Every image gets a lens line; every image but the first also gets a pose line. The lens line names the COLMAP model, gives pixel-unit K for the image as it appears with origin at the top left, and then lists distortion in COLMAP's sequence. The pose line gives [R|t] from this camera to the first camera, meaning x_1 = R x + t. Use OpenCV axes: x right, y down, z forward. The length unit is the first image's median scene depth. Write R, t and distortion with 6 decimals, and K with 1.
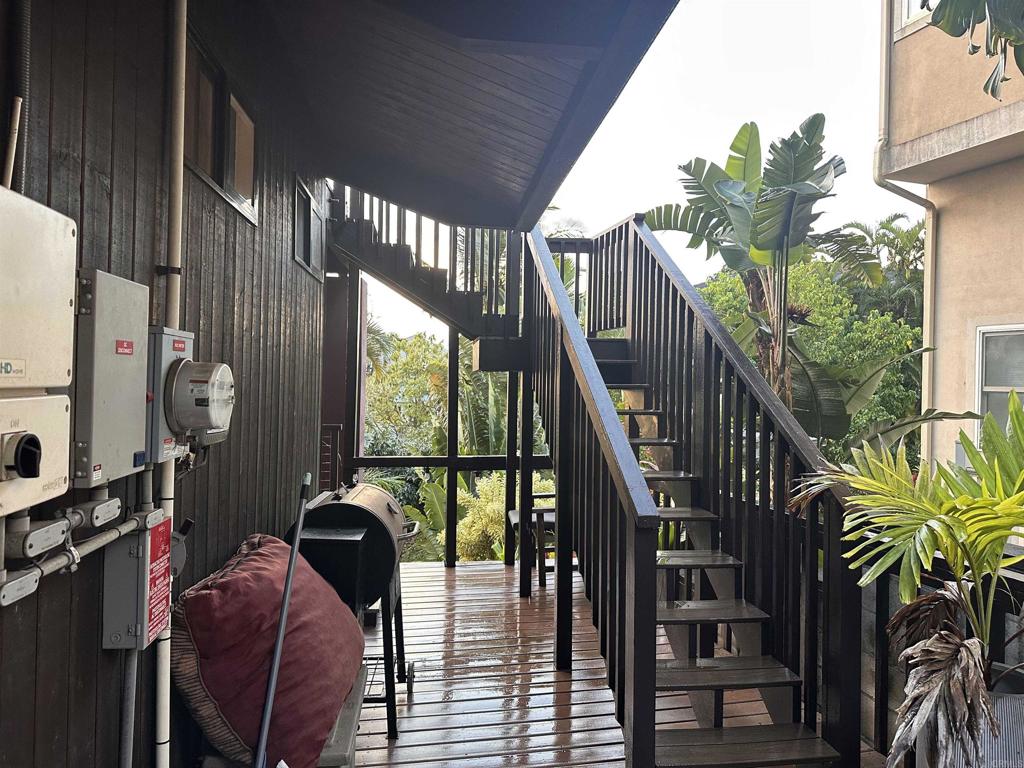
lens RADIAL K [[728.5, 0, 515.5], [0, 728.5, 376.3], [0, 0, 1]] dist [0.087684, -0.104727]
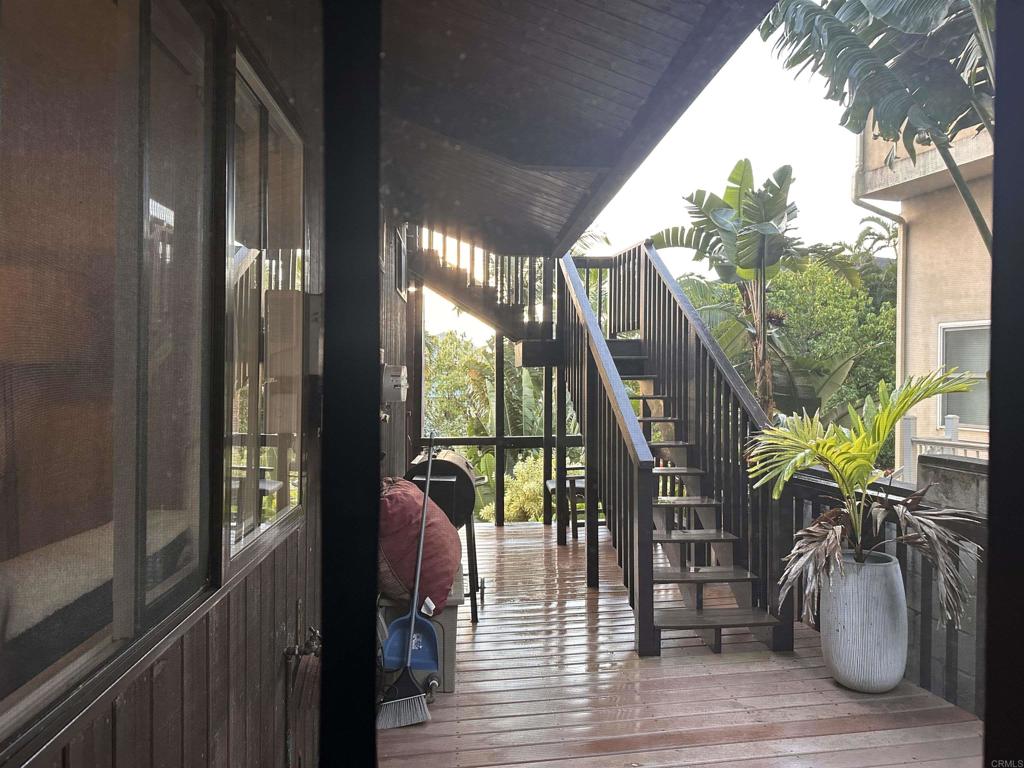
lens RADIAL K [[728.5, 0, 515.5], [0, 728.5, 376.3], [0, 0, 1]] dist [0.087684, -0.104727]
pose [[0.999185, -0.014929, -0.037513, -0.014782], [0.015211, 0.999858, 0.007260, -0.000825], [0.037400, -0.007825, 0.999270, -0.255443]]
